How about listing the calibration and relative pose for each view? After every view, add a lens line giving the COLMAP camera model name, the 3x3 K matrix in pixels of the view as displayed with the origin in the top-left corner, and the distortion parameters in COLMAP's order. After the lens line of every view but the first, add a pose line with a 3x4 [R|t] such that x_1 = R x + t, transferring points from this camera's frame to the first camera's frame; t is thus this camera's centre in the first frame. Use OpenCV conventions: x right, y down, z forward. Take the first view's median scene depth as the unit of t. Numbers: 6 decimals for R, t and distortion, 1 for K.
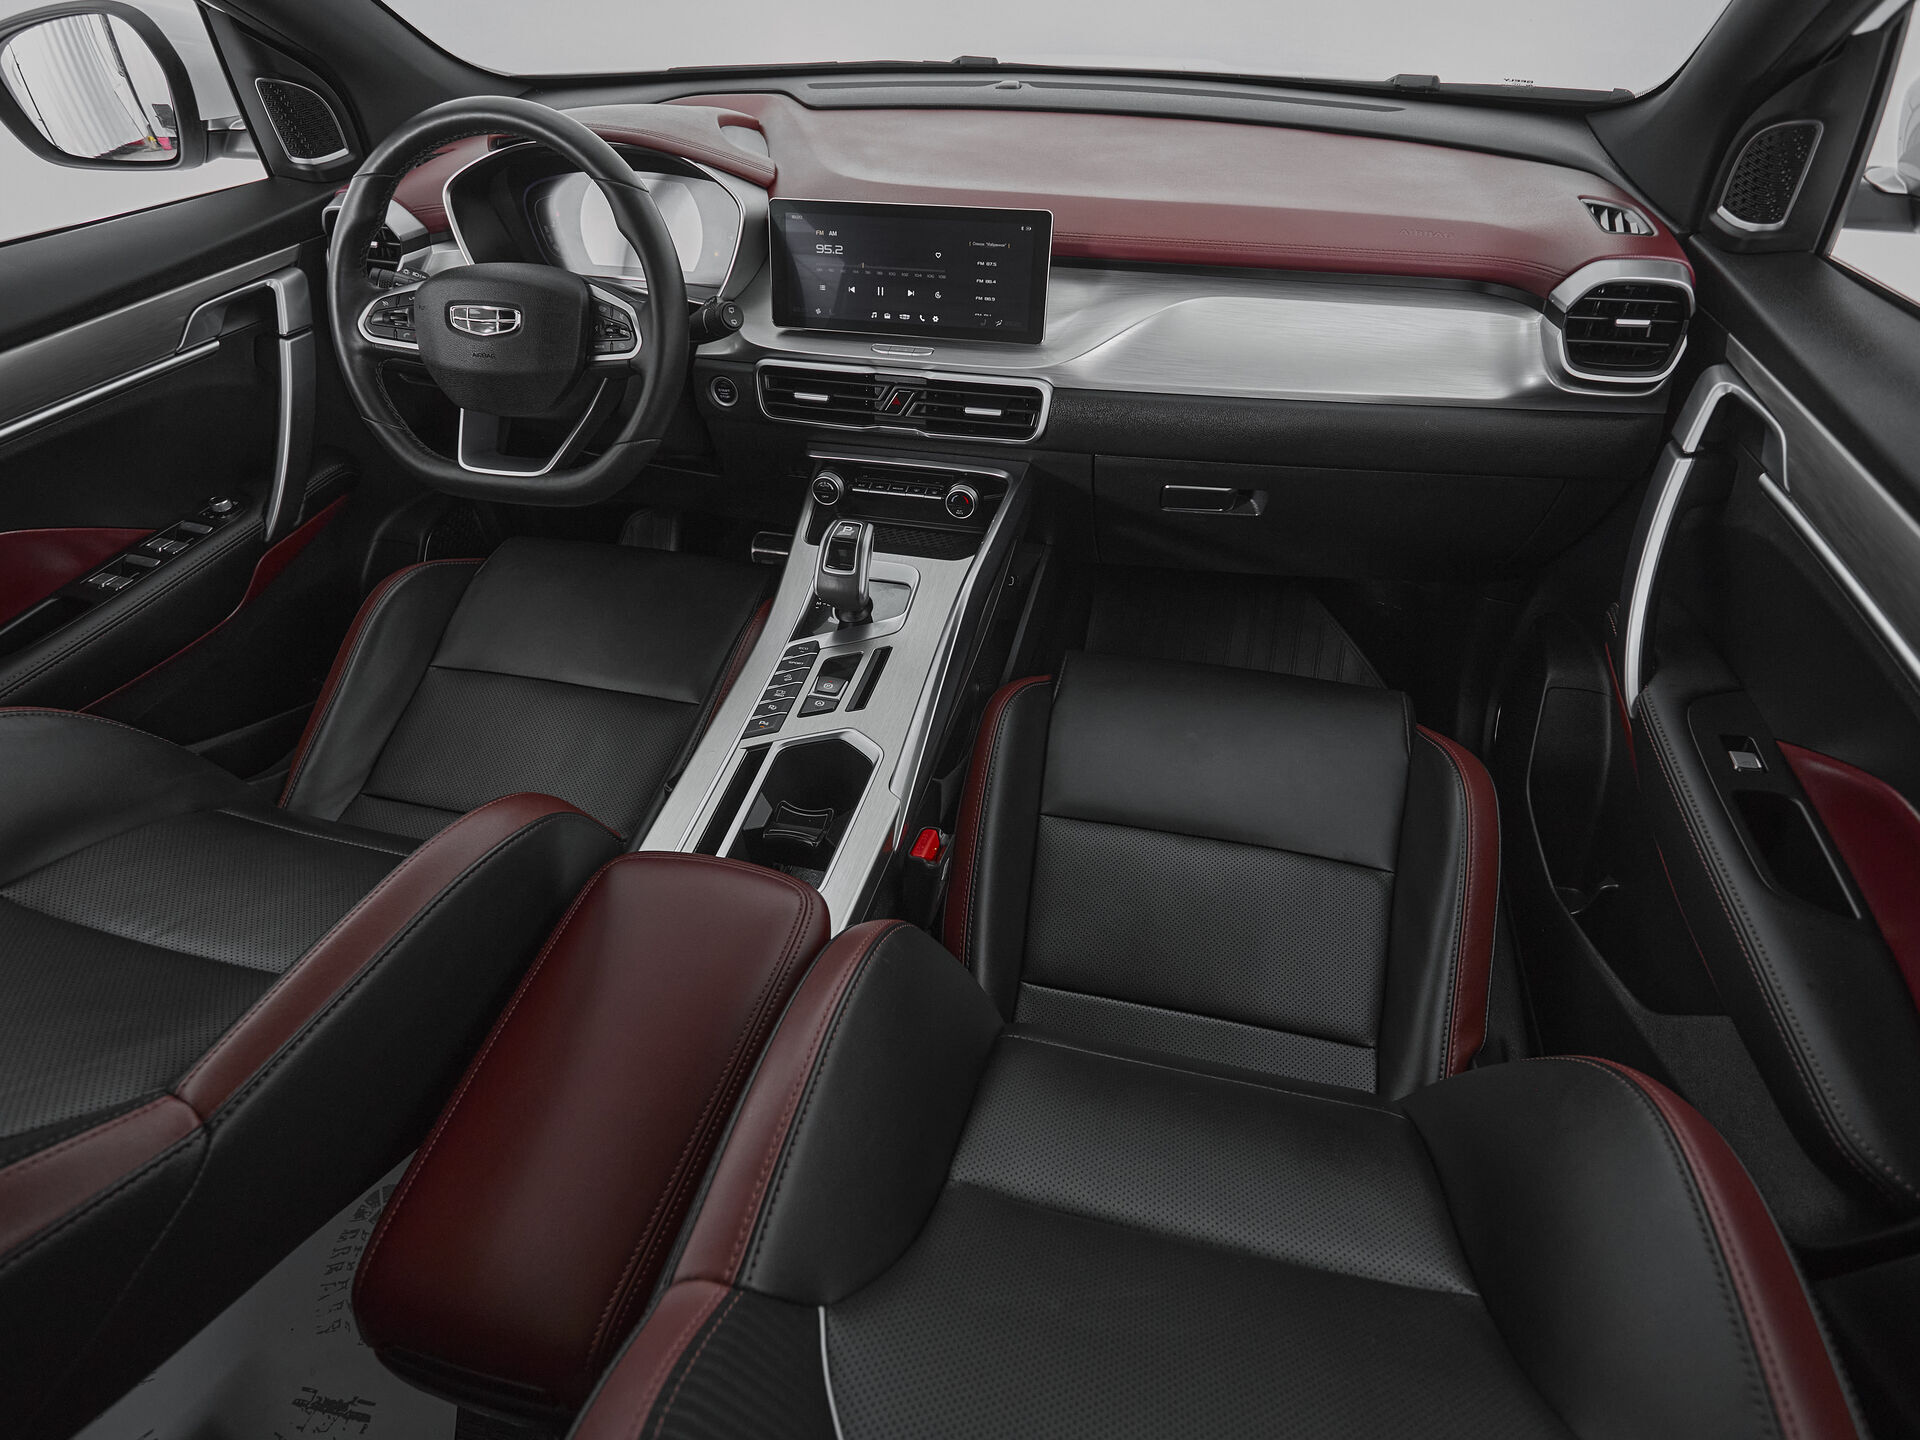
lens RADIAL K [[1078.7, 0, 957.3], [0, 1078.7, 737.2], [0, 0, 1]] dist [0.003445, -0.002482]
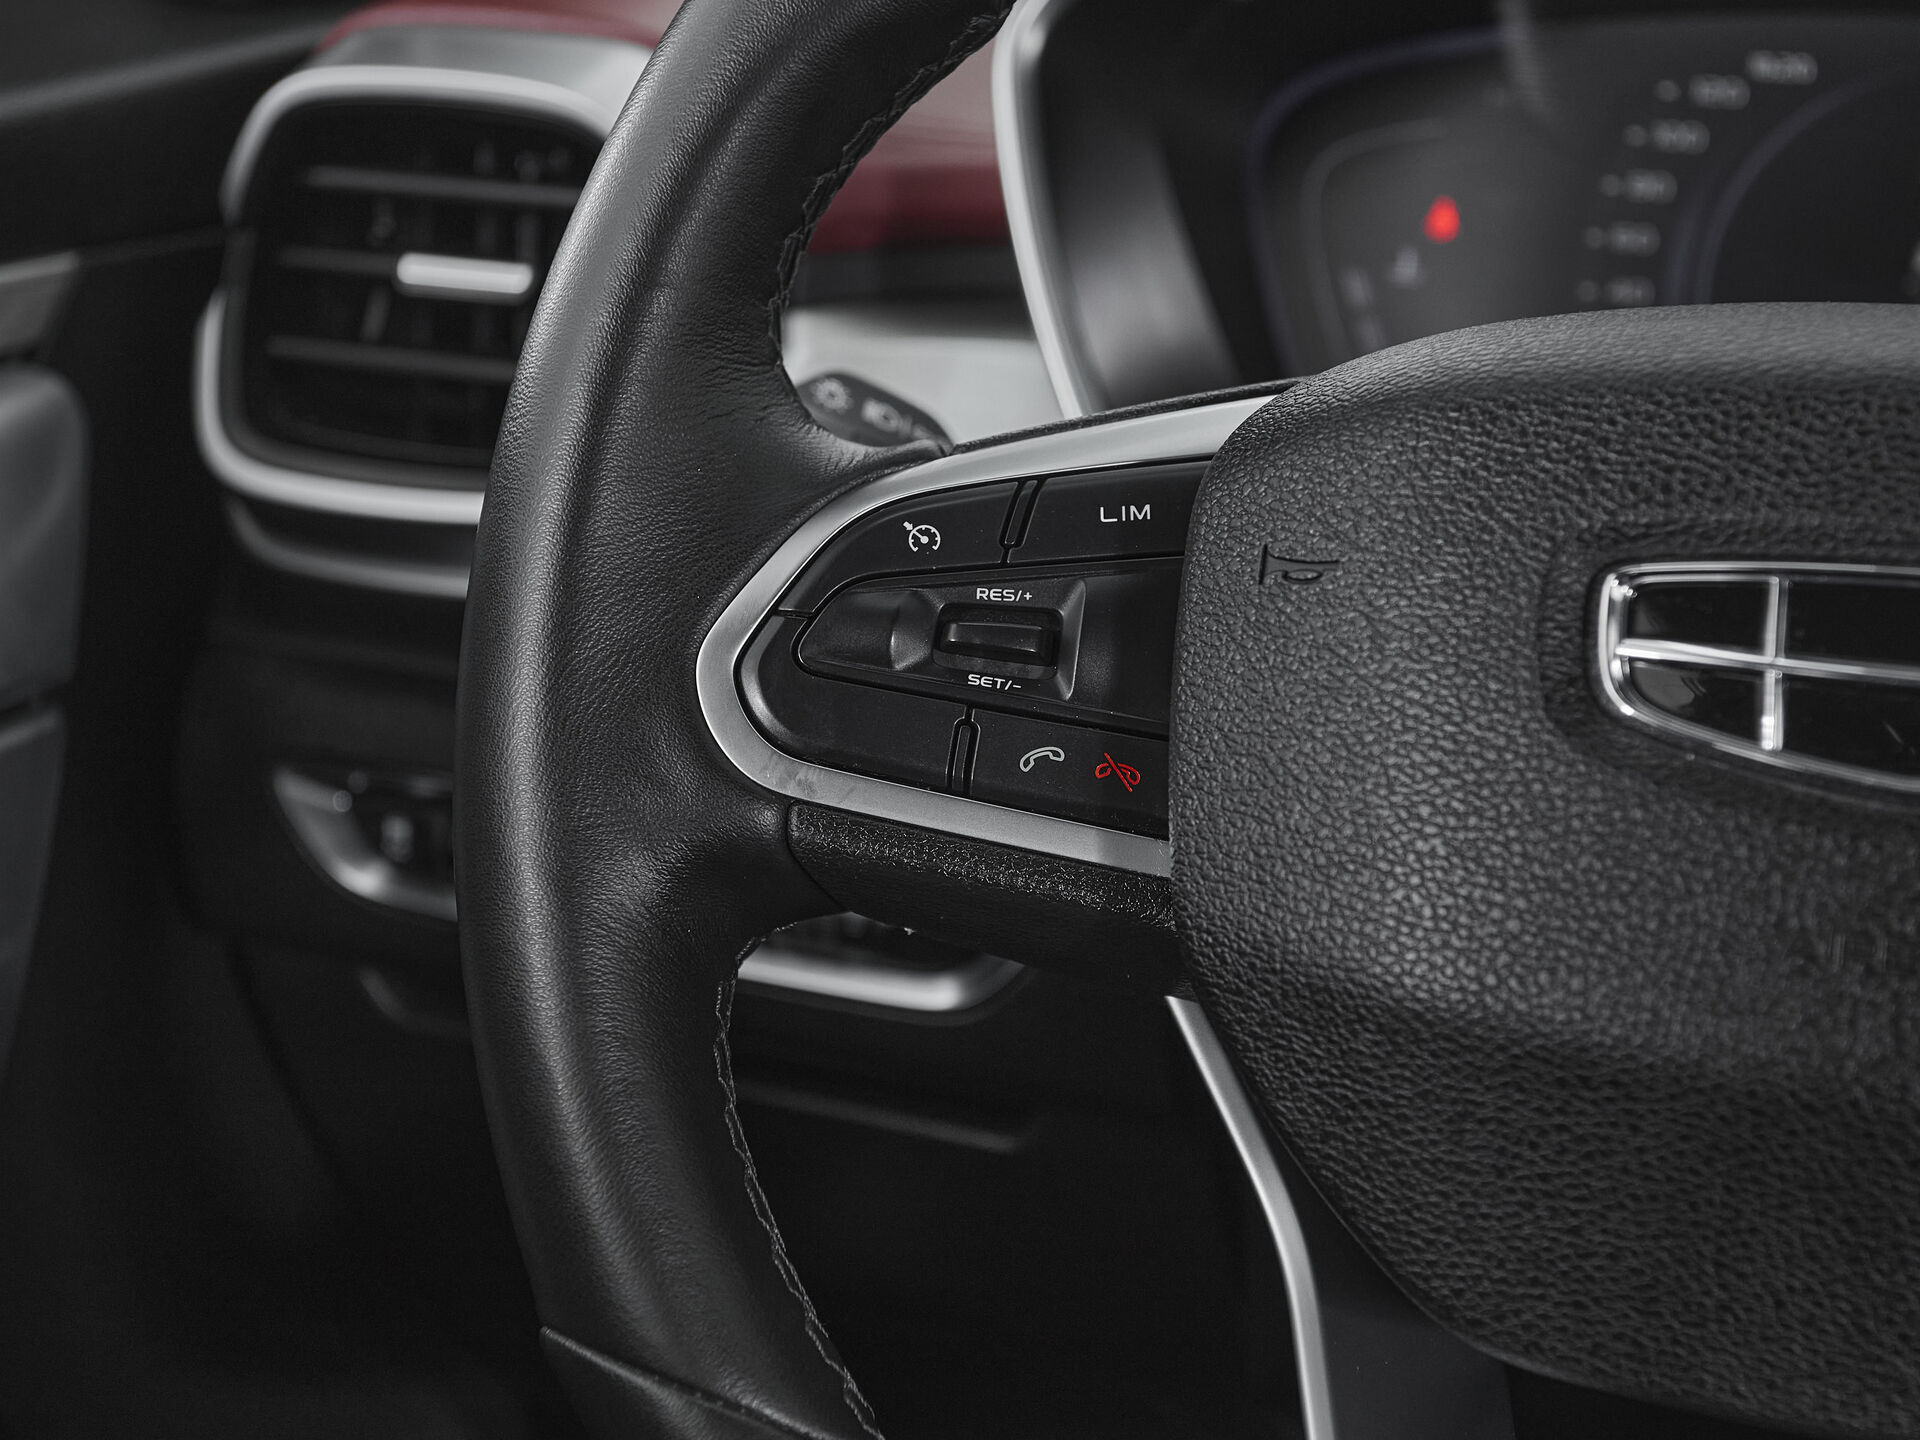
lens RADIAL K [[3027.1, 0, 1013.2], [0, 3027.1, 710.1], [0, 0, 1]] dist [-0.006083, 0.000000]
pose [[0.998020, 0.058392, -0.023362, -0.494752], [-0.062863, 0.914929, -0.398689, -0.226487], [-0.001905, 0.399368, 0.916789, 0.646243]]
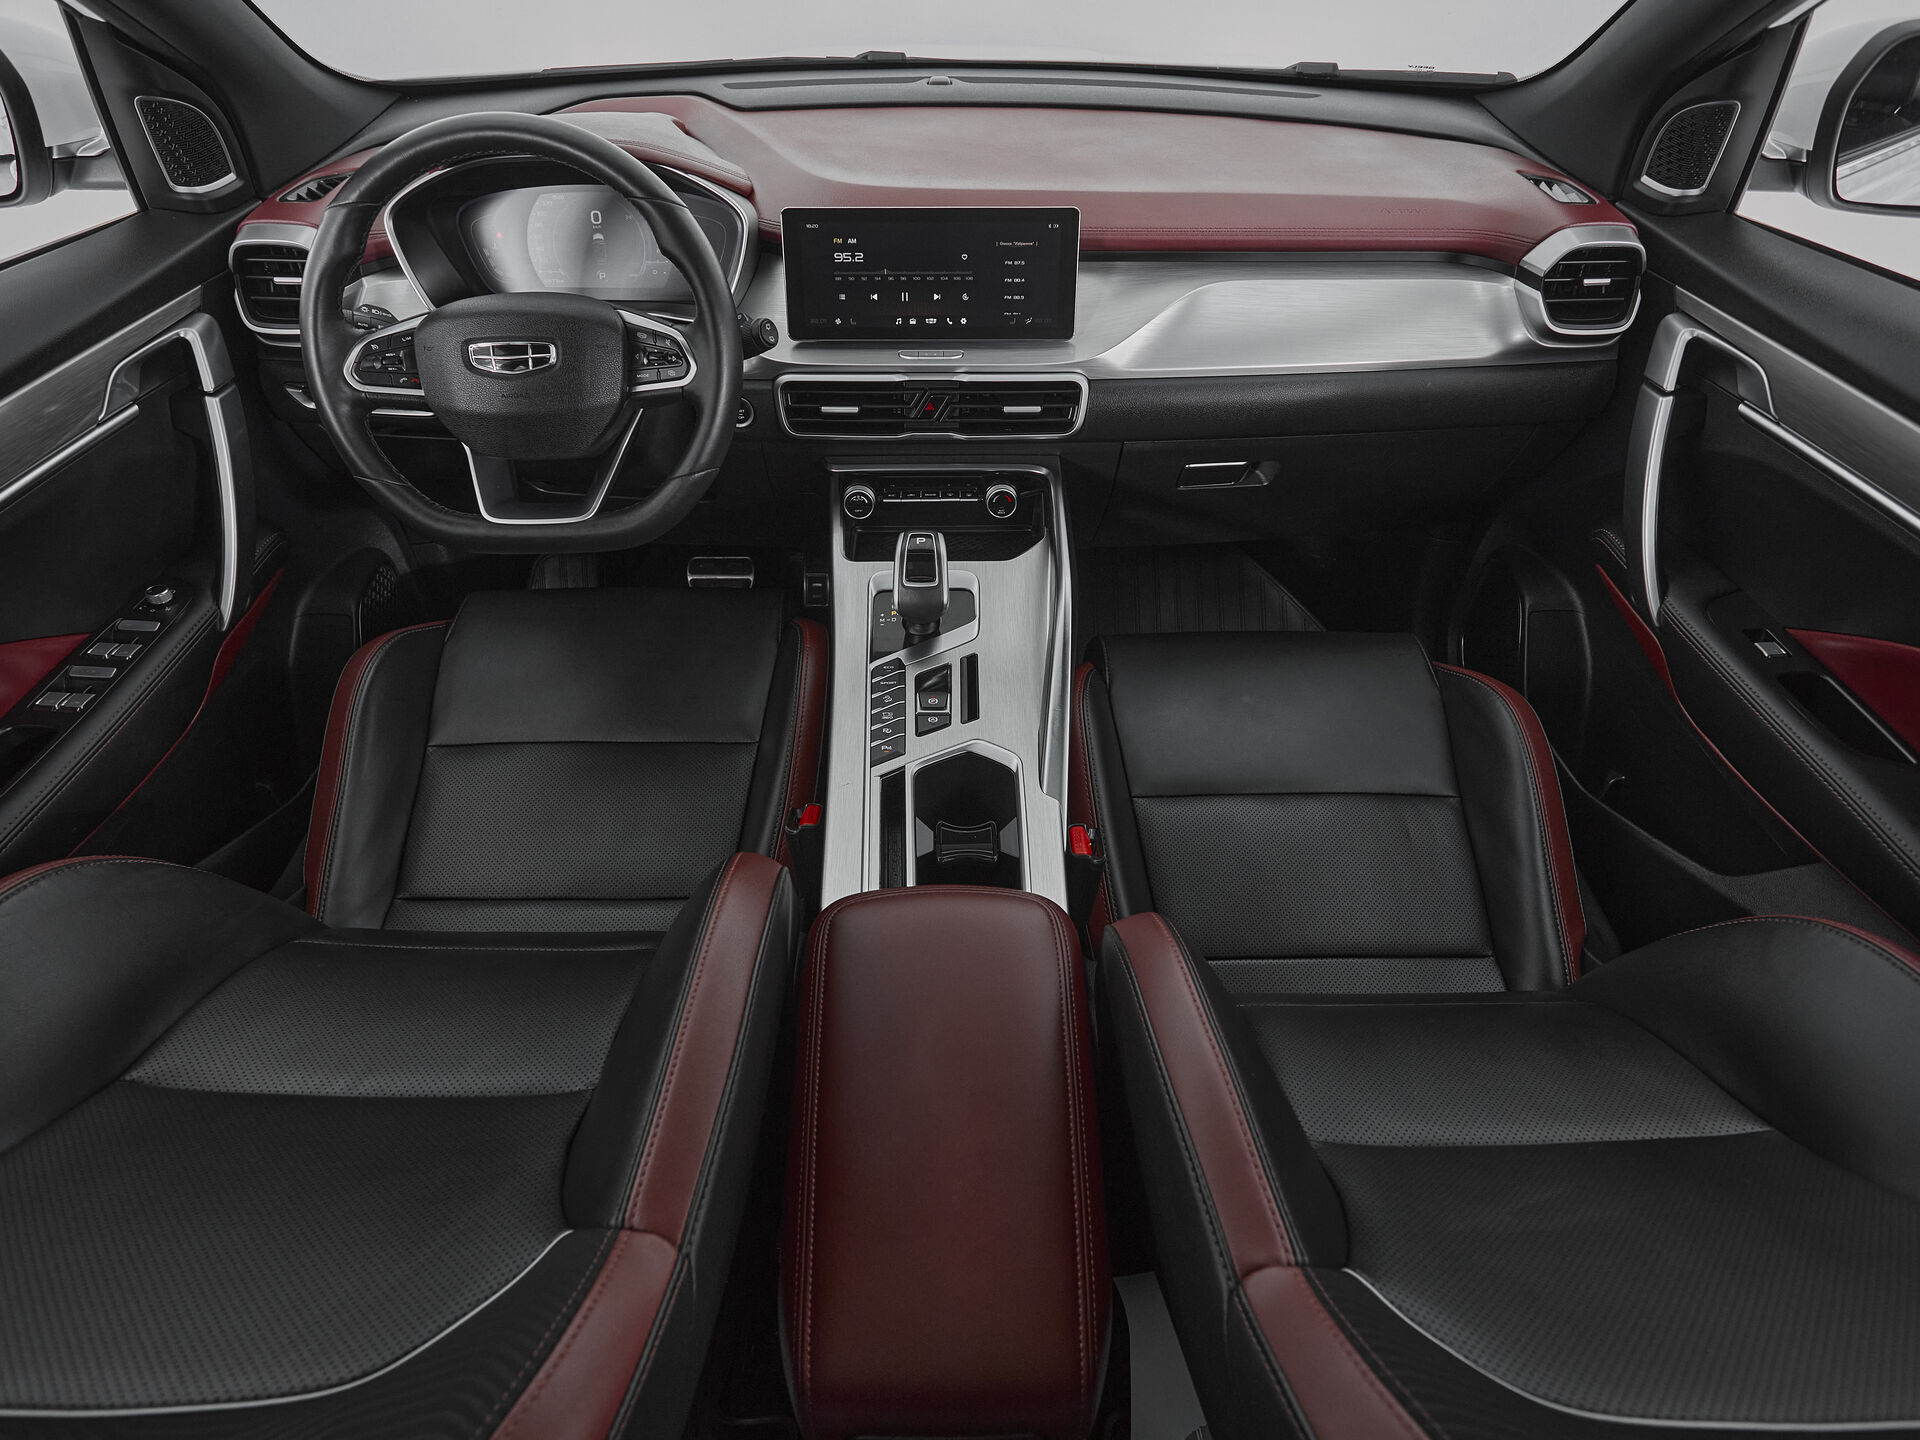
lens RADIAL K [[1078.7, 0, 947.9], [0, 1078.7, 735.2], [0, 0, 1]] dist [0.003445, -0.002482]
pose [[0.966277, -0.150302, 0.209089, -0.299046], [0.148287, 0.988619, 0.025369, -0.037289], [-0.210522, 0.006492, 0.977568, 0.032814]]
